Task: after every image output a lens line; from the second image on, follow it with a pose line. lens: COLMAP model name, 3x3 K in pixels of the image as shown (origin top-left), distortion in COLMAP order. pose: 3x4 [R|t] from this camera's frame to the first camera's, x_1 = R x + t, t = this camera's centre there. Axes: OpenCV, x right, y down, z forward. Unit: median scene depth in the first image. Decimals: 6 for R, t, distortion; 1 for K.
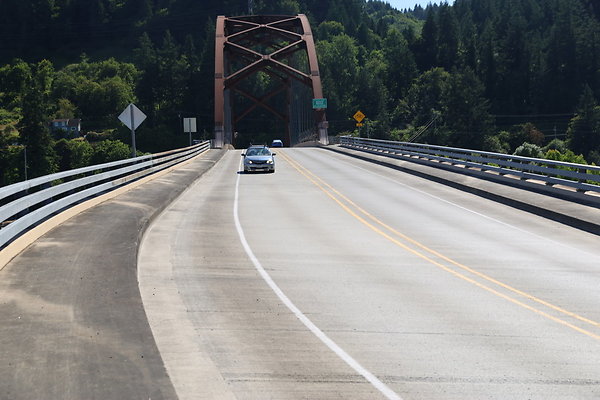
lens RADIAL K [[916.8, 0, 299.4], [0, 916.8, 209.7], [0, 0, 1]] dist [0.154093, 0.016967]
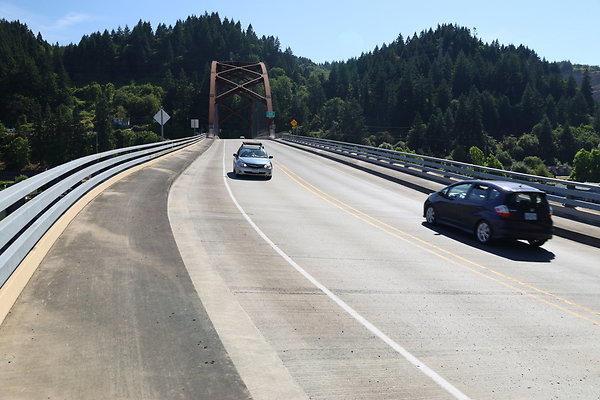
lens RADIAL K [[525.1, 0, 299.8], [0, 525.1, 202.1], [0, 0, 1]] dist [-0.049302, 0.085782]
pose [[0.995793, 0.031286, 0.086120, -0.001058], [-0.035496, 0.998226, 0.047792, -0.000126], [-0.084472, -0.050648, 0.995138, 0.003275]]
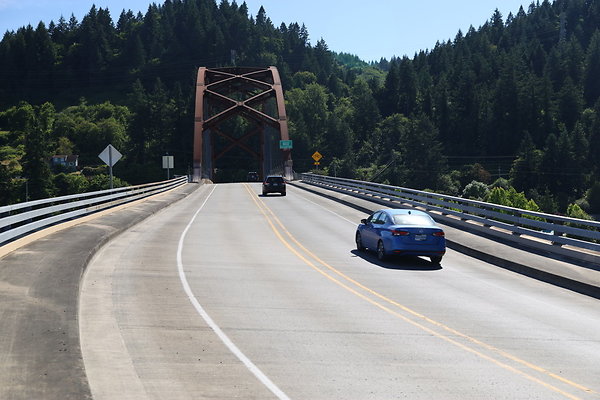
lens RADIAL K [[830.3, 0, 300.1], [0, 830.3, 199.8], [0, 0, 1]] dist [0.122165, -0.015372]
pose [[0.999596, 0.009883, 0.026632, 0.004164], [-0.008617, 0.998847, -0.047217, 0.000672], [-0.027068, 0.046968, 0.998530, -0.009975]]
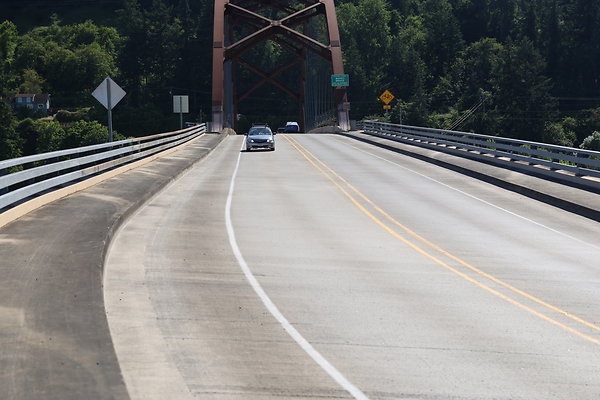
lens RADIAL K [[1122.6, 0, 300.3], [0, 1122.6, 201.0], [0, 0, 1]] dist [0.262700, -0.099973]
pose [[0.999753, 0.017146, -0.014123, 0.000815], [-0.017256, 0.999821, -0.007703, 0.000153], [0.013989, 0.007945, 0.999871, -0.002071]]
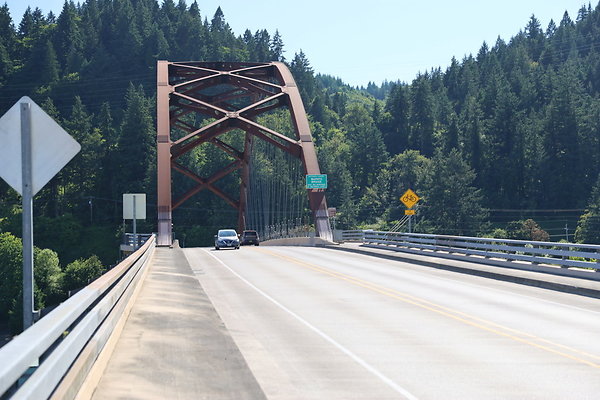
lens RADIAL K [[1065.5, 0, 302.0], [0, 1065.5, 199.1], [0, 0, 1]] dist [0.254528, -0.177862]
pose [[0.997428, 0.017857, 0.069416, -0.013903], [-0.010132, 0.993870, -0.110087, -0.005785], [-0.070957, 0.109100, 0.991495, 0.077257]]
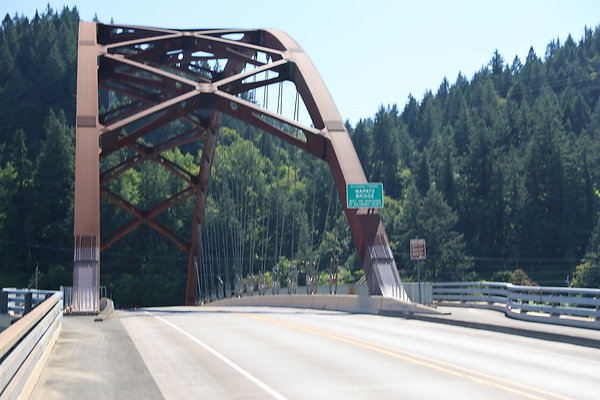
lens RADIAL K [[1094.3, 0, 310.0], [0, 1094.3, 200.4], [0, 0, 1]] dist [0.324388, -0.040885]
pose [[0.990018, 0.033662, 0.136859, -0.020074], [-0.012271, 0.987958, -0.154237, -0.014754], [-0.140403, 0.151019, 0.978509, 0.187296]]
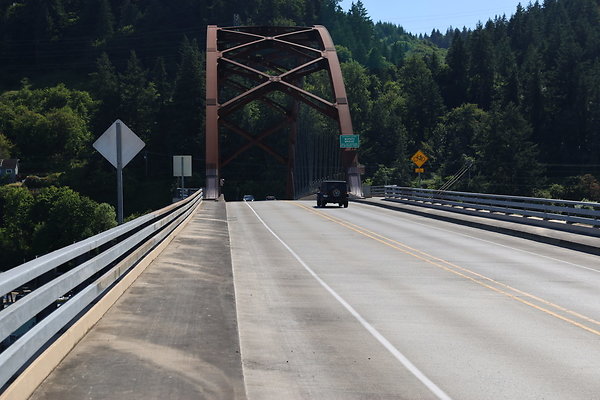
lens RADIAL K [[1116.0, 0, 299.8], [0, 1116.0, 202.7], [0, 0, 1]] dist [0.256490, -0.068245]
pose [[0.999763, 0.017577, 0.012879, -0.009314], [-0.016707, 0.997758, -0.064812, -0.002803], [-0.013989, 0.064582, 0.997814, 0.038149]]
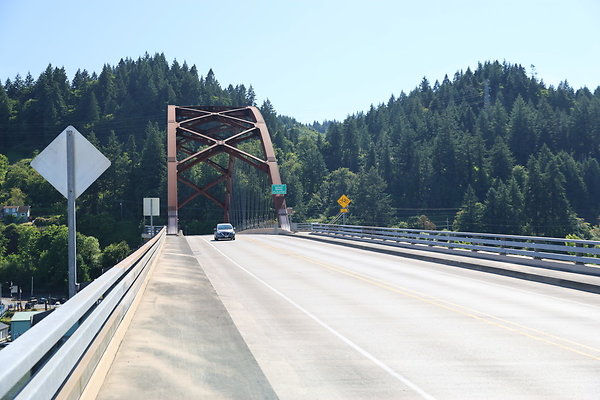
lens RADIAL K [[735.4, 0, 299.9], [0, 735.4, 203.9], [0, 0, 1]] dist [0.076954, -0.001582]
pose [[0.993532, 0.016352, 0.112370, -0.013997], [-0.004239, 0.994229, -0.107198, -0.005999], [-0.113475, 0.106029, 0.987867, 0.079263]]
